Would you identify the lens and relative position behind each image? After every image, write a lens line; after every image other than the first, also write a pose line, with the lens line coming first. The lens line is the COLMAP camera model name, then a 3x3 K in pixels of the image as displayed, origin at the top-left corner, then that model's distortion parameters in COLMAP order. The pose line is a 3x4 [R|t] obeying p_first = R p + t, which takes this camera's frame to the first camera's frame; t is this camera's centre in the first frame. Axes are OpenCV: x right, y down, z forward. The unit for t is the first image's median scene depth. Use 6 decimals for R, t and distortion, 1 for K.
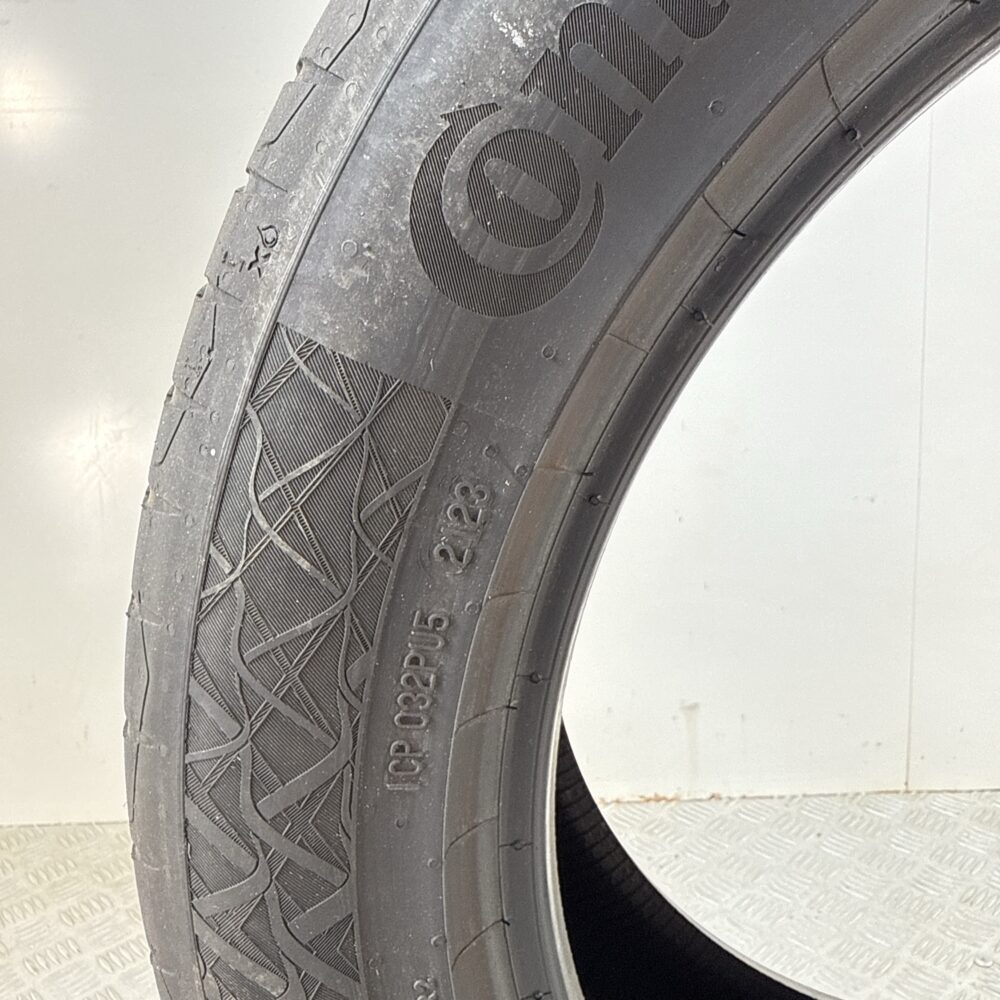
lens RADIAL K [[990.5, 0, 500.0], [0, 990.5, 500.0], [0, 0, 1]] dist [-0.006298, -0.002548]
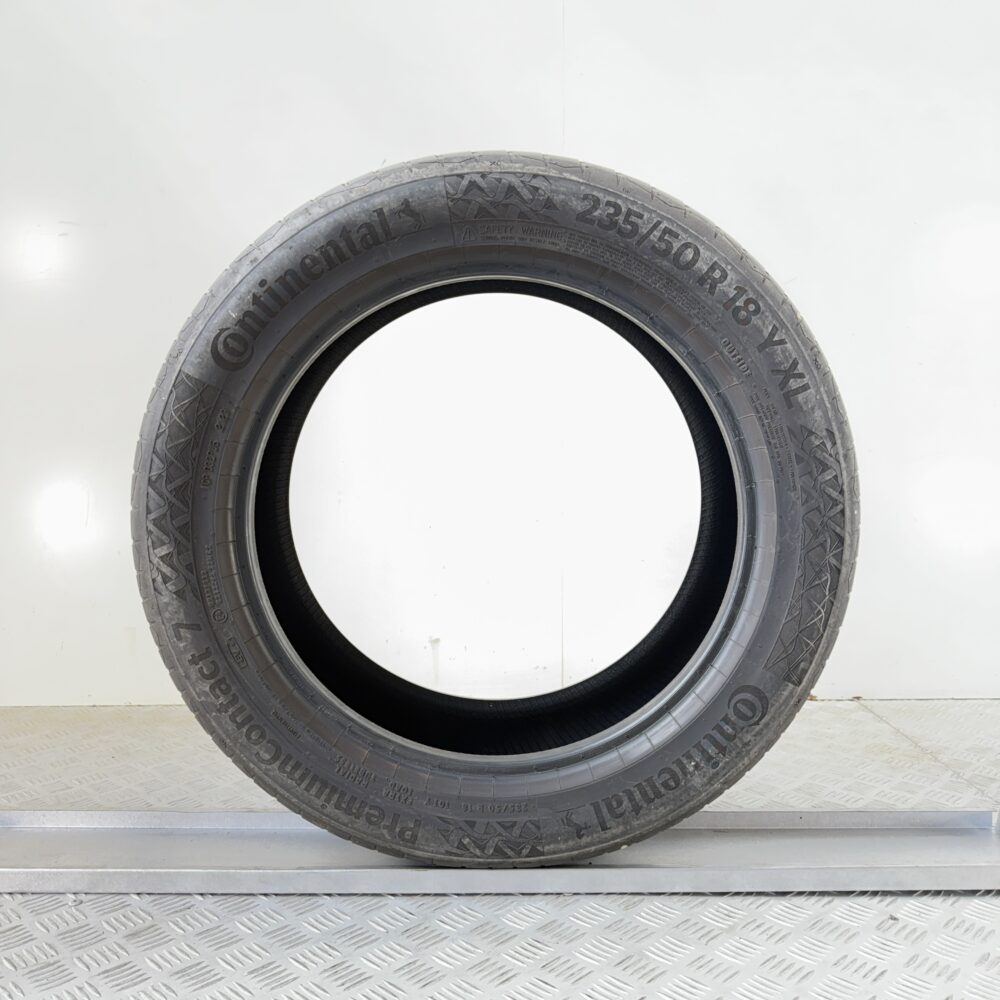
lens RADIAL K [[915.7, 0, 505.0], [0, 915.7, 494.8], [0, 0, 1]] dist [0.127124, -0.320190]
pose [[0.996048, 0.051531, 0.072333, 0.927635], [-0.041252, 0.989707, -0.137033, 0.861789], [-0.078650, 0.133508, 0.987922, -3.068915]]
